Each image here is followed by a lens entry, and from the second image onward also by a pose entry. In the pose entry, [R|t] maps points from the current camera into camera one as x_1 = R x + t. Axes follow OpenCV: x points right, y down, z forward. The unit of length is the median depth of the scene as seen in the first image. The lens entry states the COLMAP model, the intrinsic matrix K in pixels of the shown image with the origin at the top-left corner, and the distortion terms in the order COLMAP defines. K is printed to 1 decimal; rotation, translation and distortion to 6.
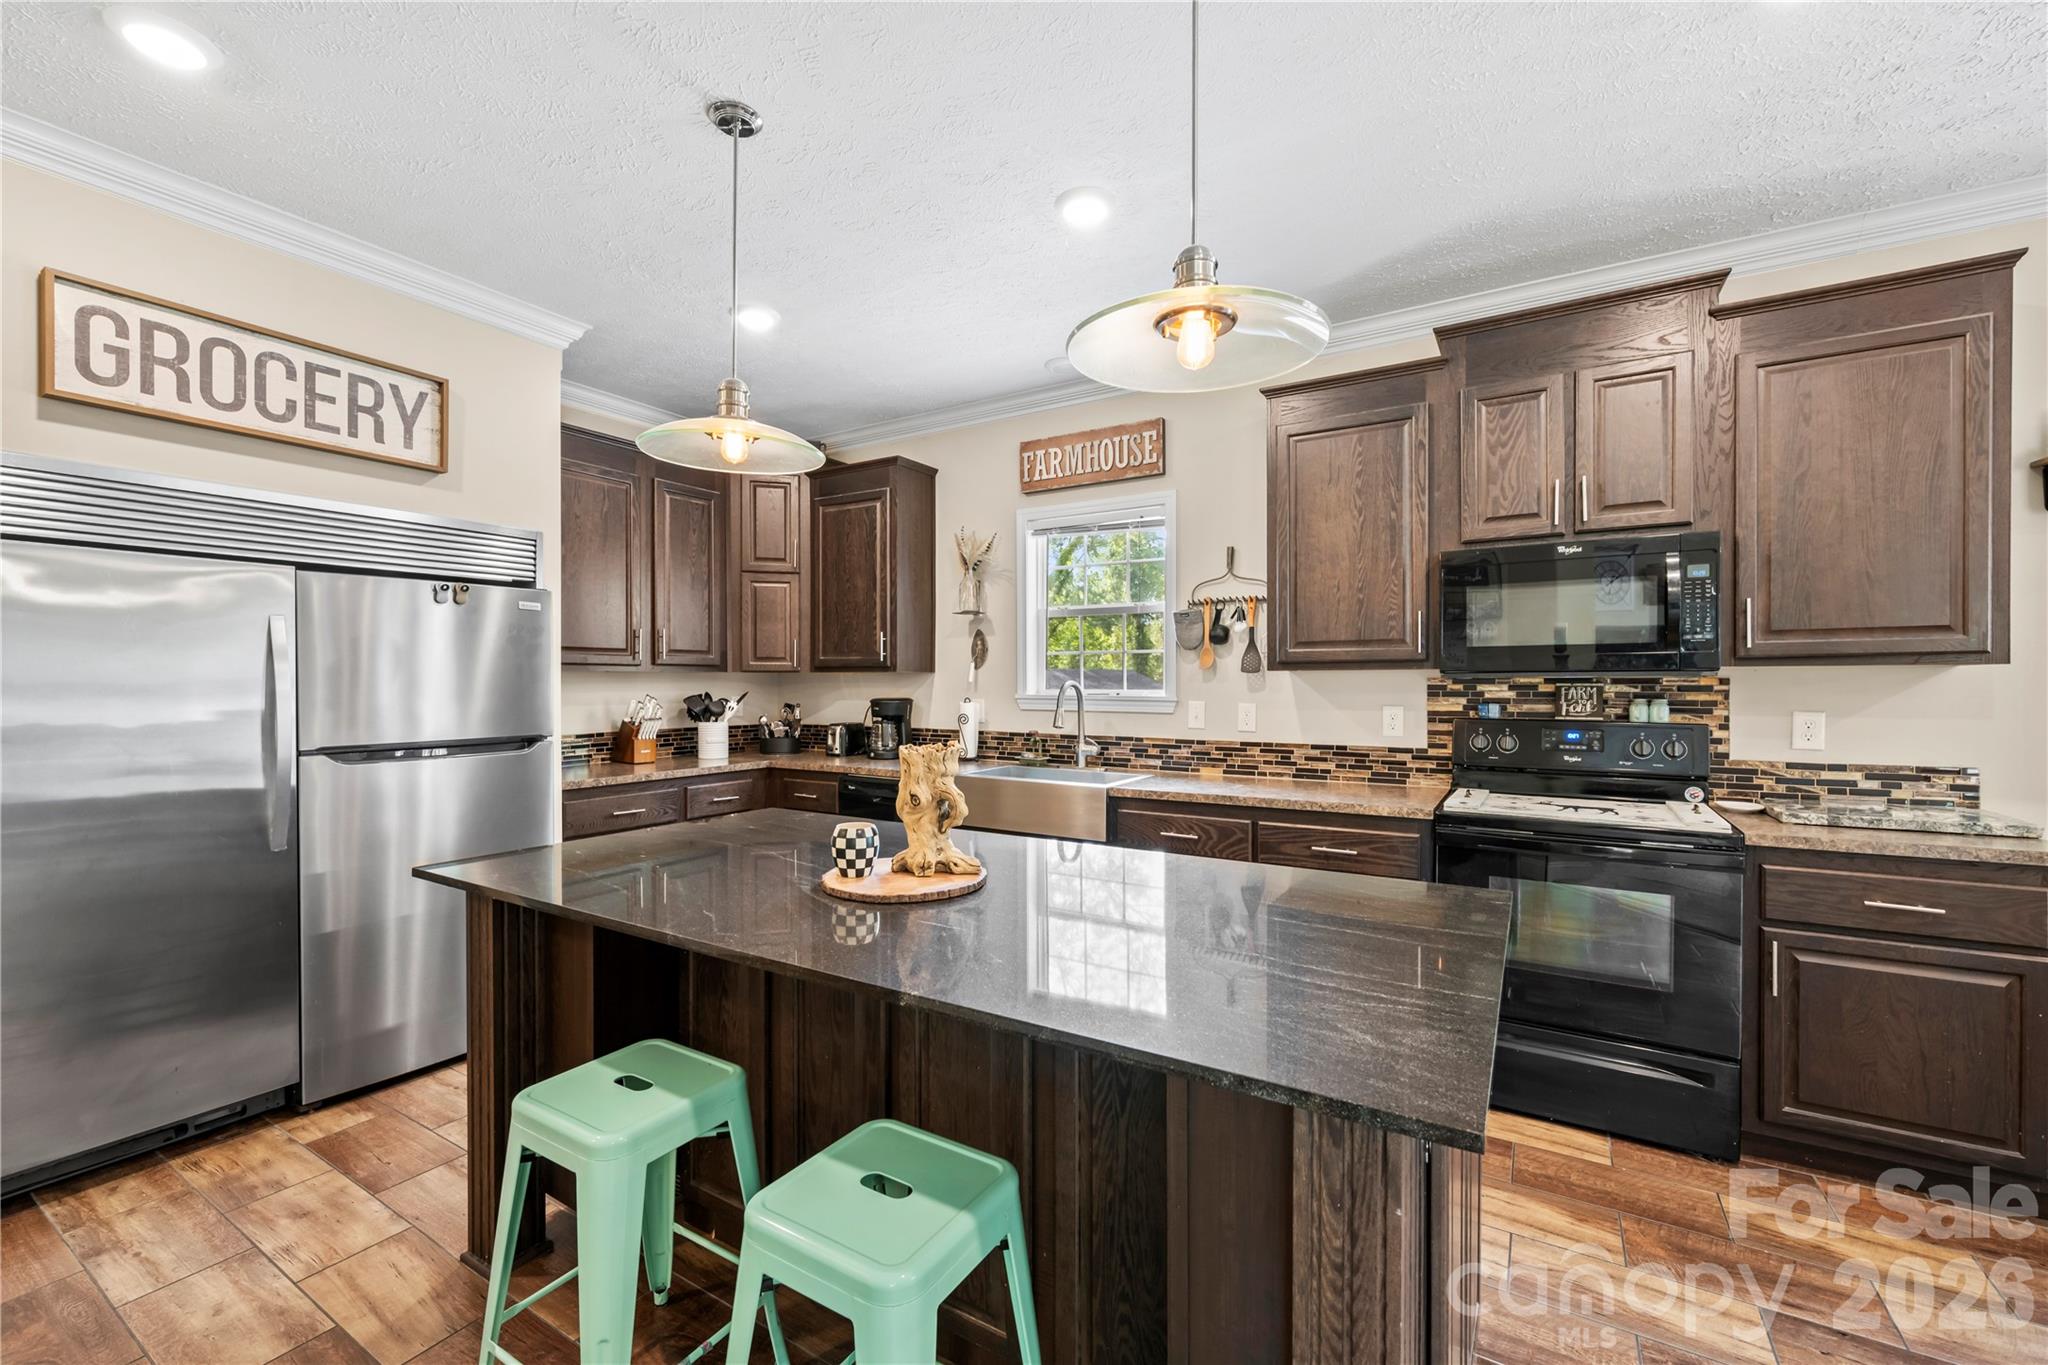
lens RADIAL K [[829.6, 0, 1031.4], [0, 829.6, 687.3], [0, 0, 1]] dist [0.000453, 0.000036]
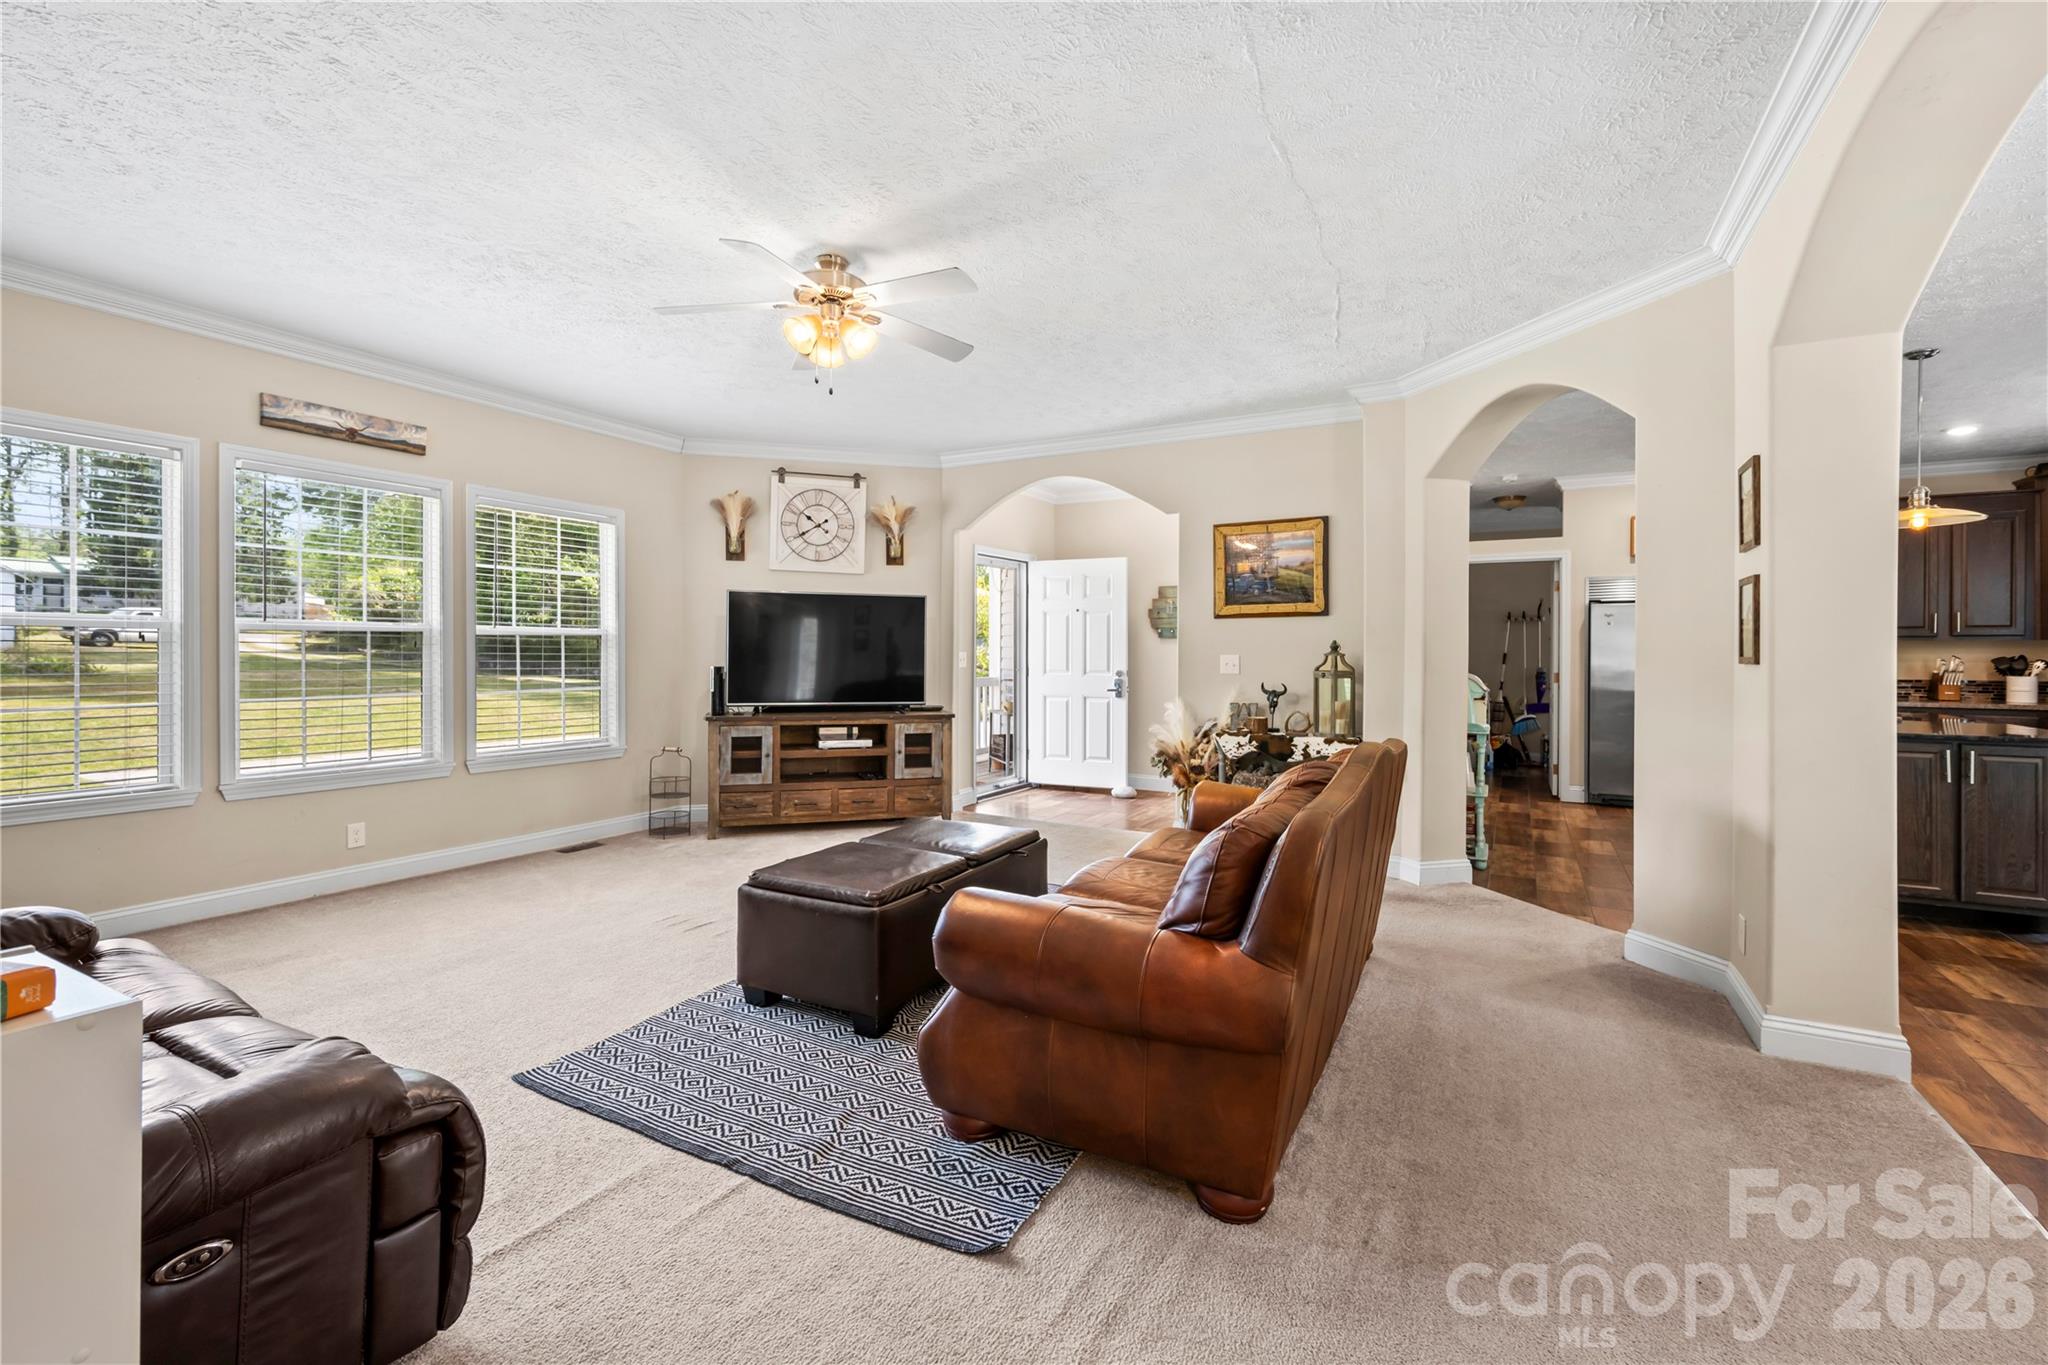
lens RADIAL K [[871.4, 0, 1027.3], [0, 871.4, 655.0], [0, 0, 1]] dist [0.001094, 0.000306]
pose [[0.033301, 0.002869, -0.999441, 1.254109], [-0.012029, 0.999925, 0.002470, 0.028564], [0.999373, 0.011940, 0.033333, -0.865374]]
